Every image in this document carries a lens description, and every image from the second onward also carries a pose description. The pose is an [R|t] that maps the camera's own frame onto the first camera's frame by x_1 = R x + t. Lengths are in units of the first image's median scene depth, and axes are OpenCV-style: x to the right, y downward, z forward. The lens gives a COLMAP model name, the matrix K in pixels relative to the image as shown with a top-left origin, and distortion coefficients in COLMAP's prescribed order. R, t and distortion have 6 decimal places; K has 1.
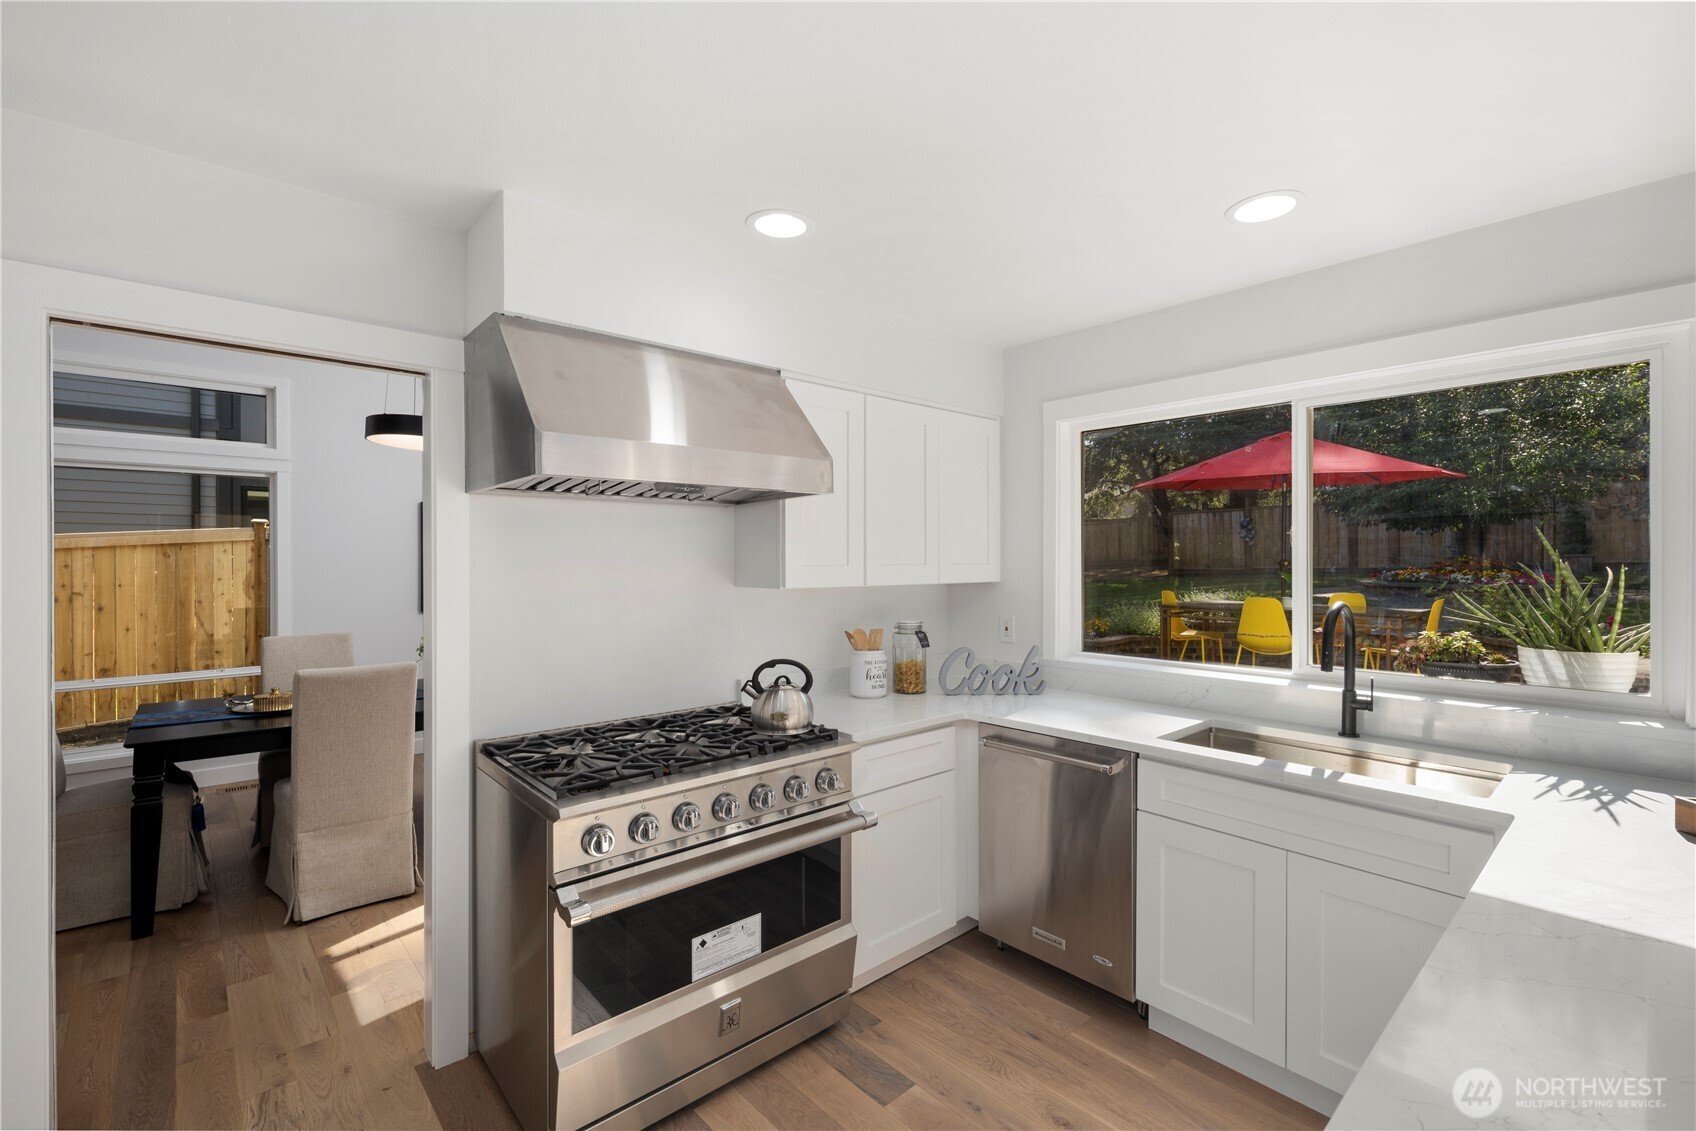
lens RADIAL K [[741.4, 0, 848.0], [0, 741.4, 565.5], [0, 0, 1]] dist [0.001016, 0.000683]
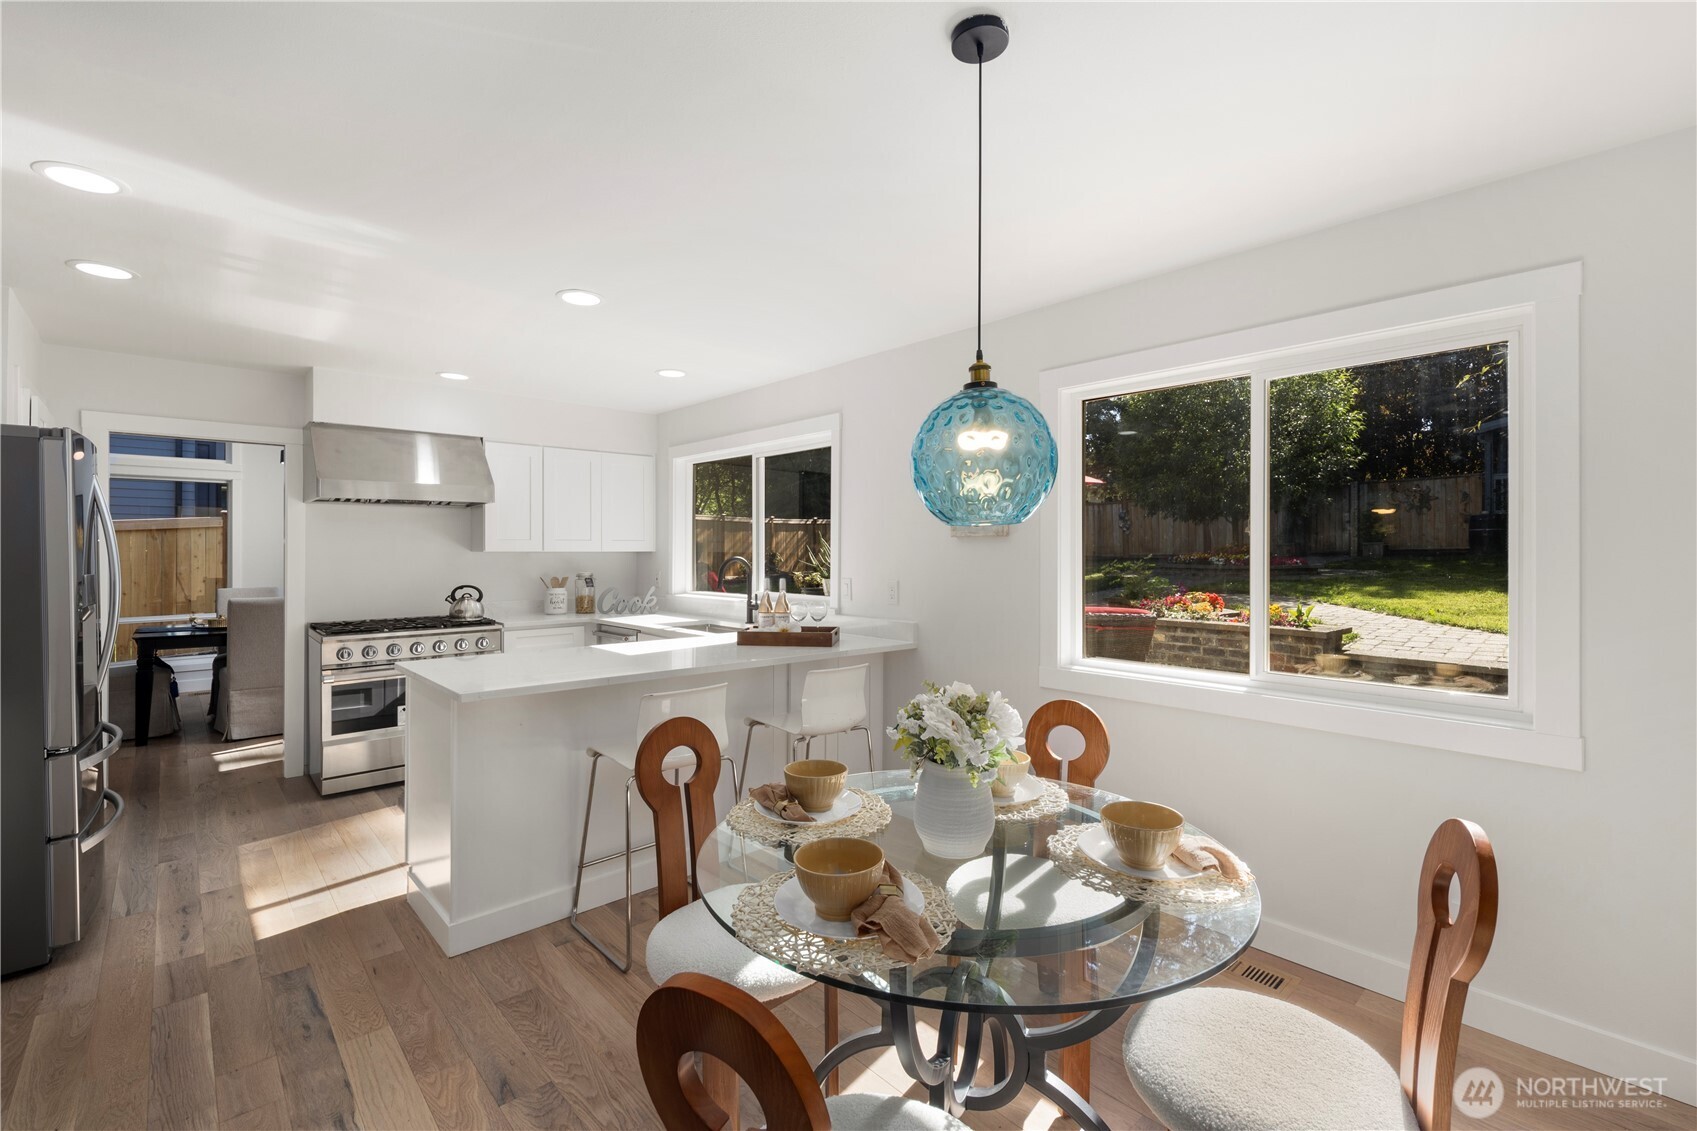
lens RADIAL K [[738.7, 0, 857.4], [0, 738.7, 552.7], [0, 0, 1]] dist [0.000537, -0.000431]
pose [[0.999814, 0.001981, 0.019201, 0.818692], [-0.001935, 0.999995, -0.002440, 0.036260], [-0.019206, 0.002402, 0.999813, -0.901952]]
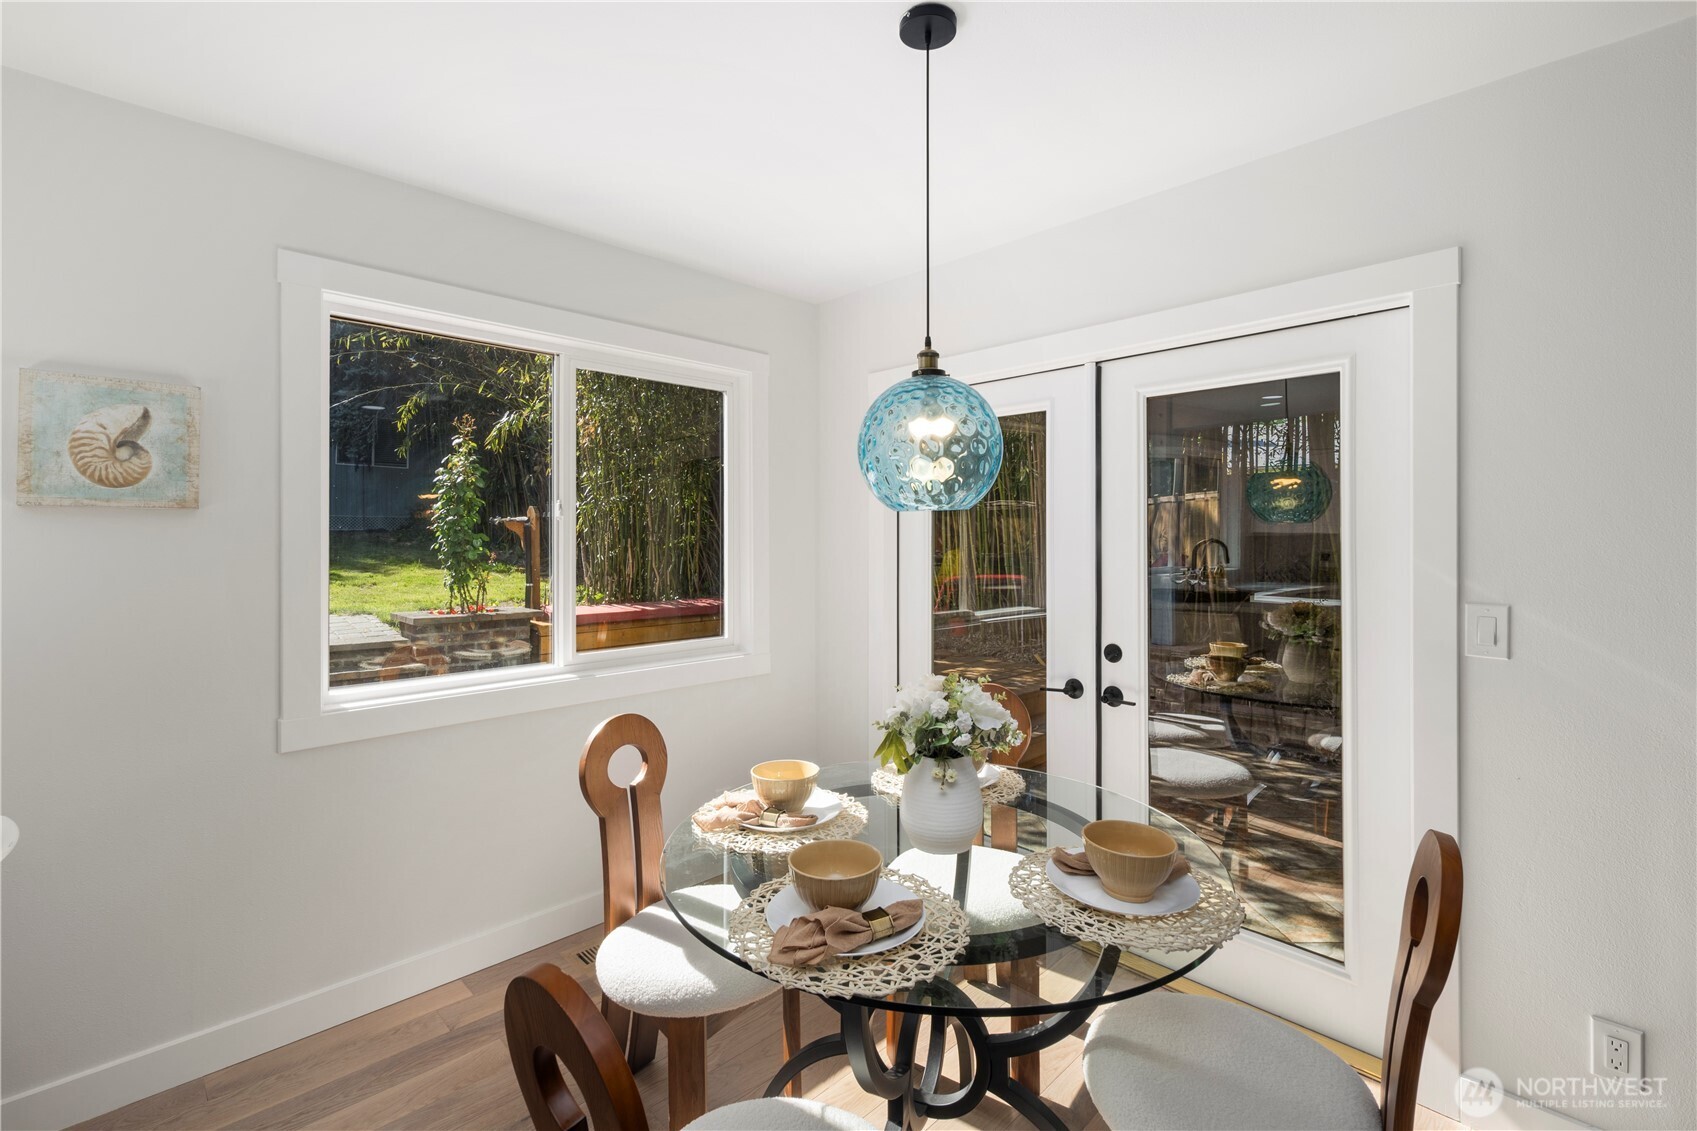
lens RADIAL K [[812.1, 0, 851.4], [0, 812.1, 534.0], [0, 0, 1]] dist [0.000420, -0.000042]
pose [[-0.081026, -0.001030, 0.996711, 0.256527], [0.003355, 0.999994, 0.001307, 0.030907], [-0.996706, 0.003450, -0.081022, -0.196261]]
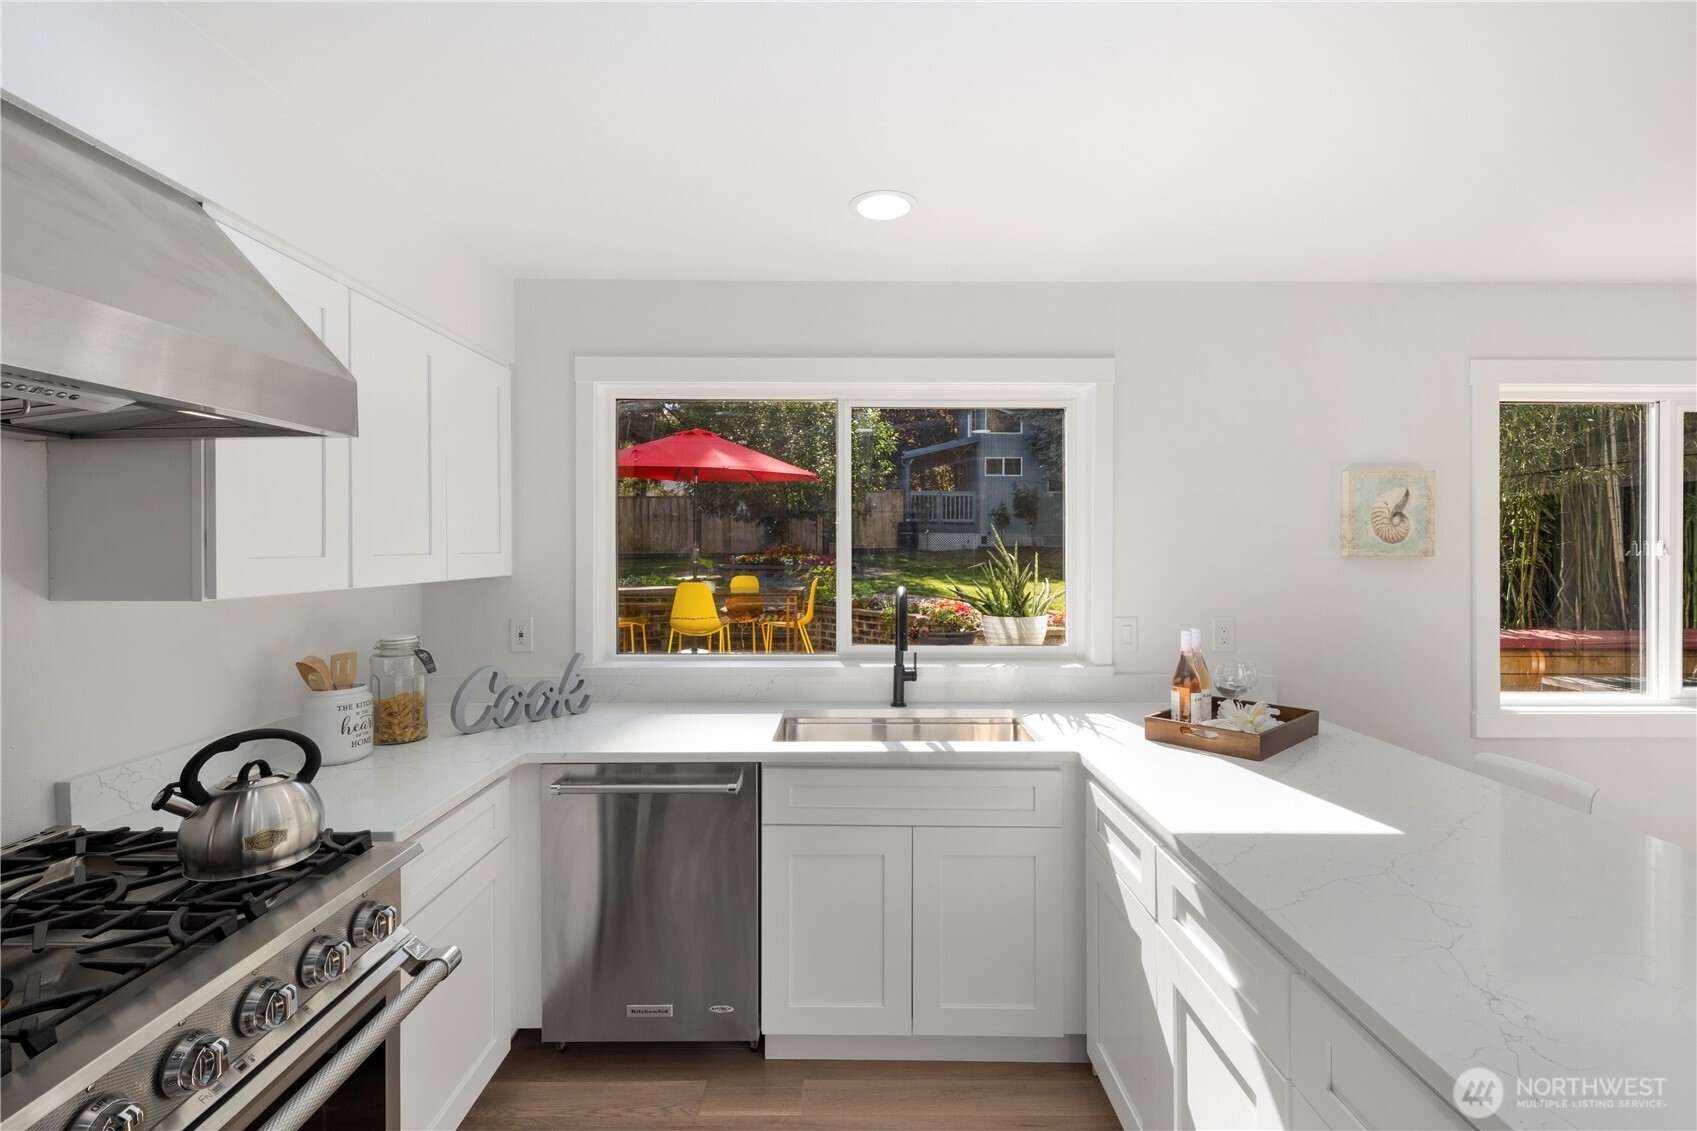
lens RADIAL K [[738.7, 0, 857.4], [0, 738.7, 552.7], [0, 0, 1]] dist [0.000537, -0.000431]
pose [[0.661792, -0.004181, 0.749676, -0.176344], [0.003173, 0.999991, 0.002776, -0.003868], [-0.749681, 0.000542, 0.661799, 0.271972]]
